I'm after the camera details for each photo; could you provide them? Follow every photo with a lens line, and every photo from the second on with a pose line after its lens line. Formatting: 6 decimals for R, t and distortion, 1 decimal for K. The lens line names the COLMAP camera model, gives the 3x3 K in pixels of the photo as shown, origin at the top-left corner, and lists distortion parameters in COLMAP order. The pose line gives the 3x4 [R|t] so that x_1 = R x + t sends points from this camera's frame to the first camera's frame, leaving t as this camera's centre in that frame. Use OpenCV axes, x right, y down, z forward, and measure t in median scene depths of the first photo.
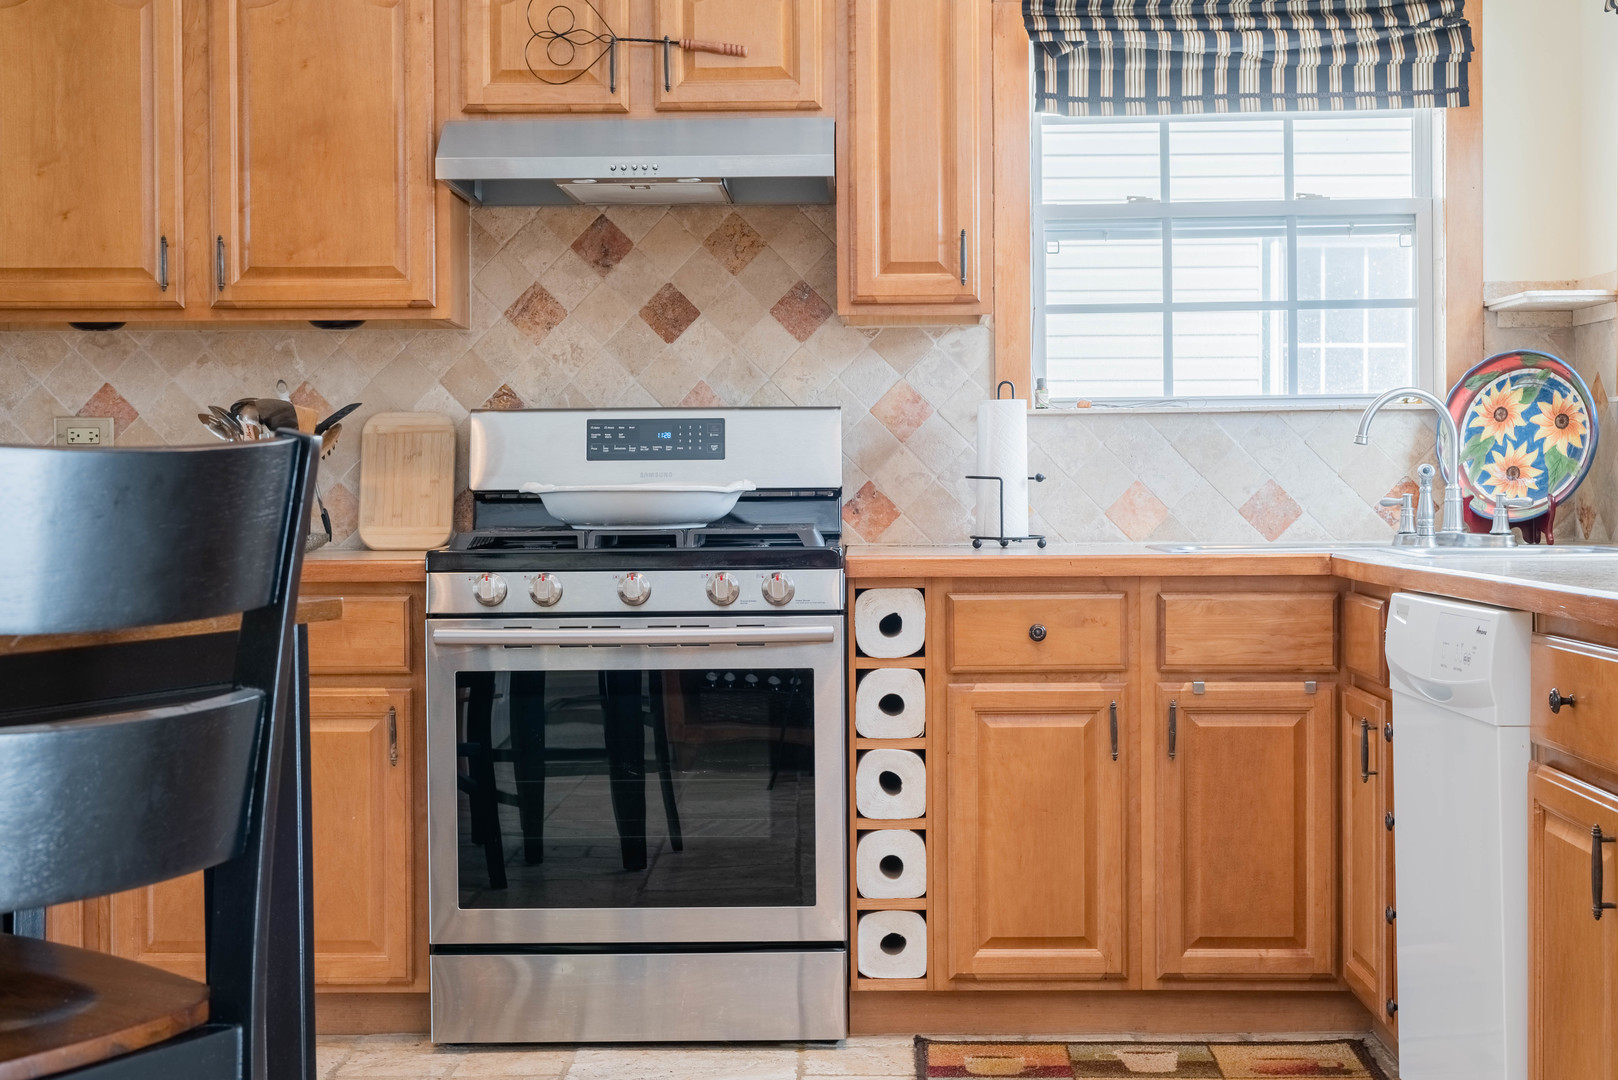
lens RADIAL K [[2327.5, 0, 809.0], [0, 2327.5, 540.0], [0, 0, 1]] dist [0.025223, -0.010409]
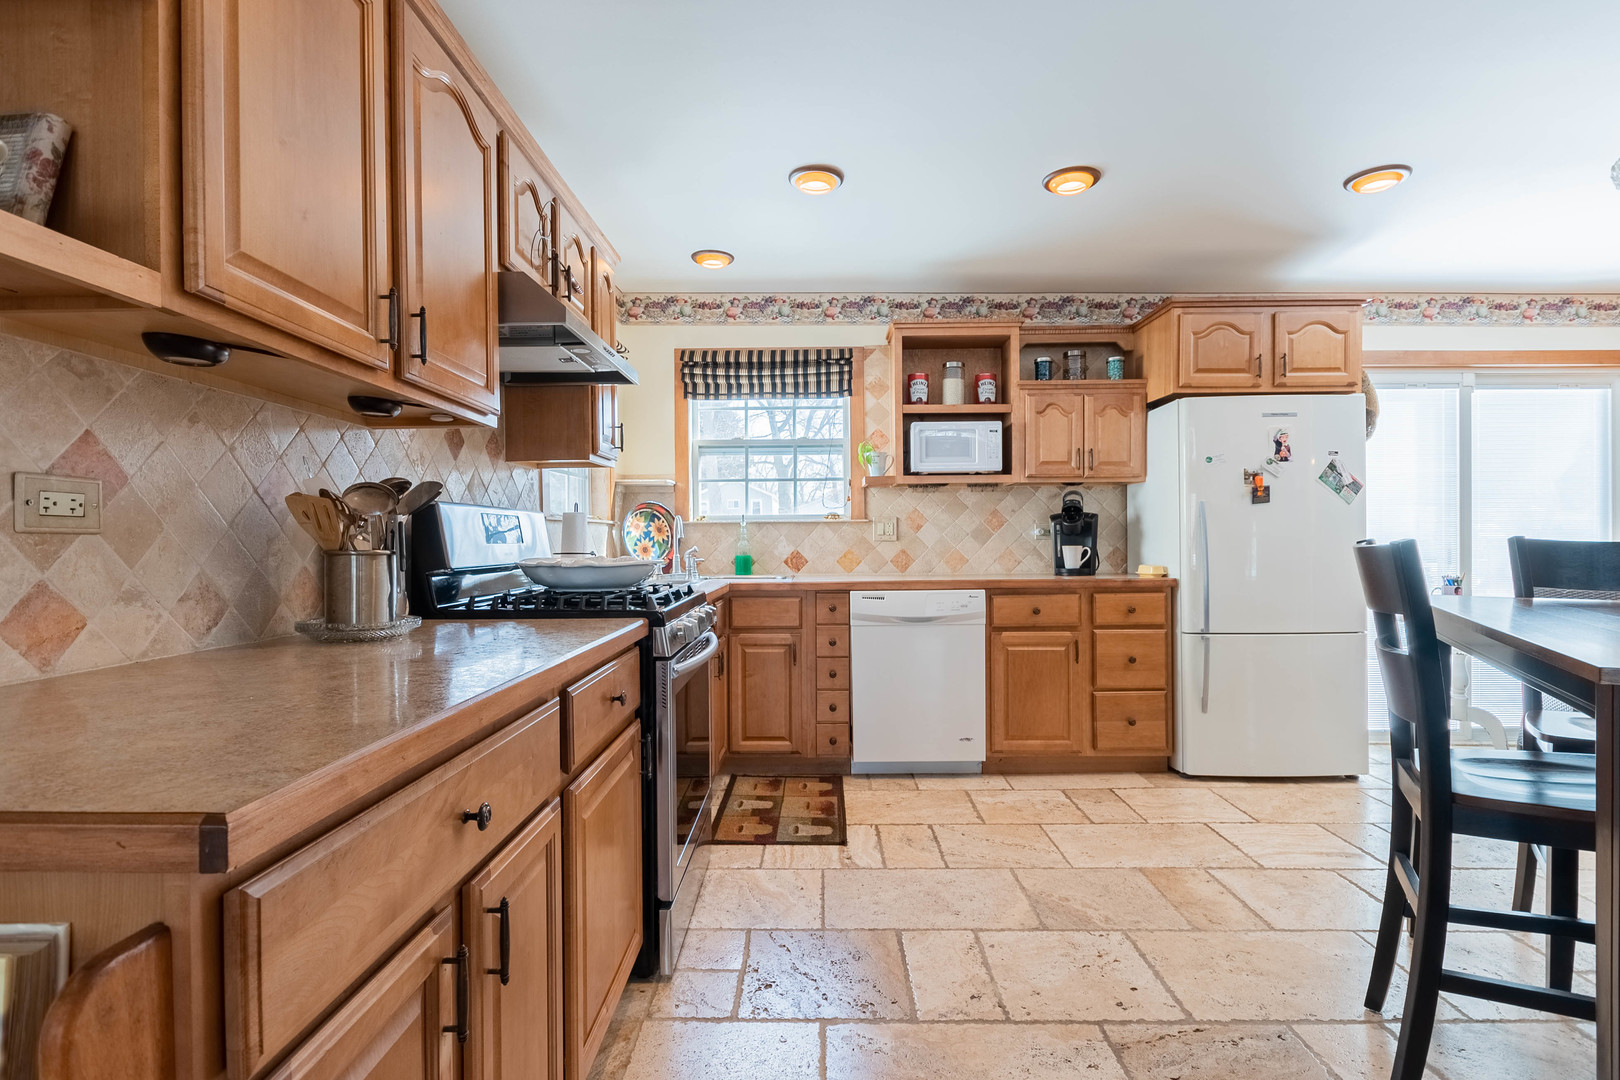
lens RADIAL K [[793.9, 0, 804.5], [0, 793.9, 544.5], [0, 0, 1]] dist [0.000632, 0.000273]
pose [[-0.000746, 0.001809, 0.999998, -0.574569], [0.031398, 0.999505, -0.001784, -0.027901], [-0.999507, 0.031397, -0.000803, 0.843602]]
